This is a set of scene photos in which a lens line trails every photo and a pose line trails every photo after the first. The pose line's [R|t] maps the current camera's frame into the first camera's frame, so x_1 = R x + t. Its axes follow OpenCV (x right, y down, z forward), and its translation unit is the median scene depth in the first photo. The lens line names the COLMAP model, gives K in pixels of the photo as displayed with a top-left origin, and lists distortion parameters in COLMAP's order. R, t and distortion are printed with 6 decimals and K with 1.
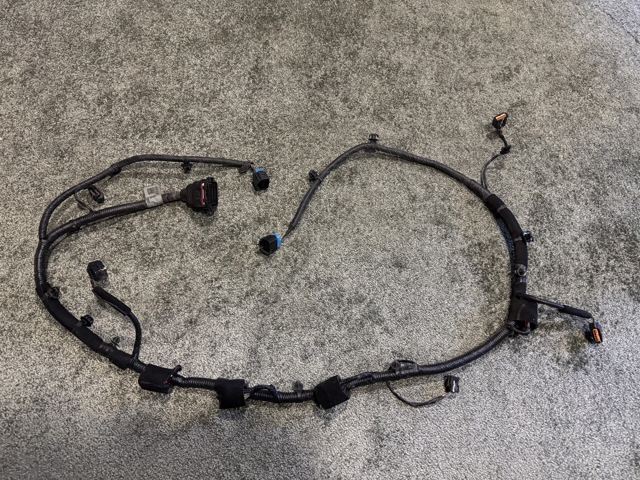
lens RADIAL K [[448.8, 0, 319.6], [0, 448.8, 241.0], [0, 0, 1]] dist [-0.003588, -0.005824]
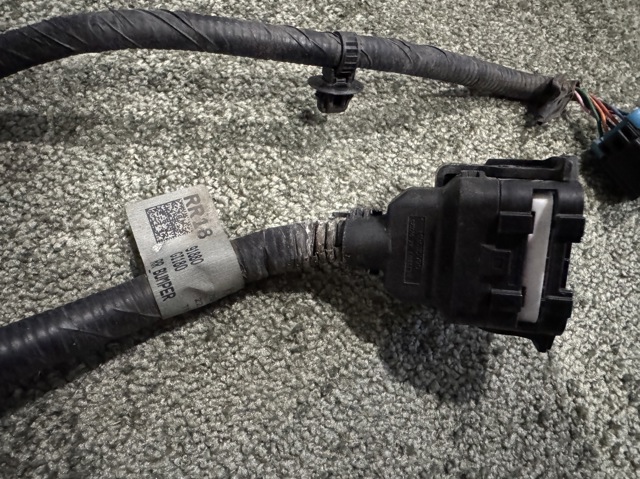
lens RADIAL K [[448.8, 0, 319.7], [0, 448.8, 239.9], [0, 0, 1]] dist [-0.003588, -0.005824]
pose [[0.981259, -0.031546, 0.190094, -0.296755], [-0.003143, 0.983757, 0.179479, -0.117423], [-0.192668, -0.176712, 0.965221, 0.678218]]
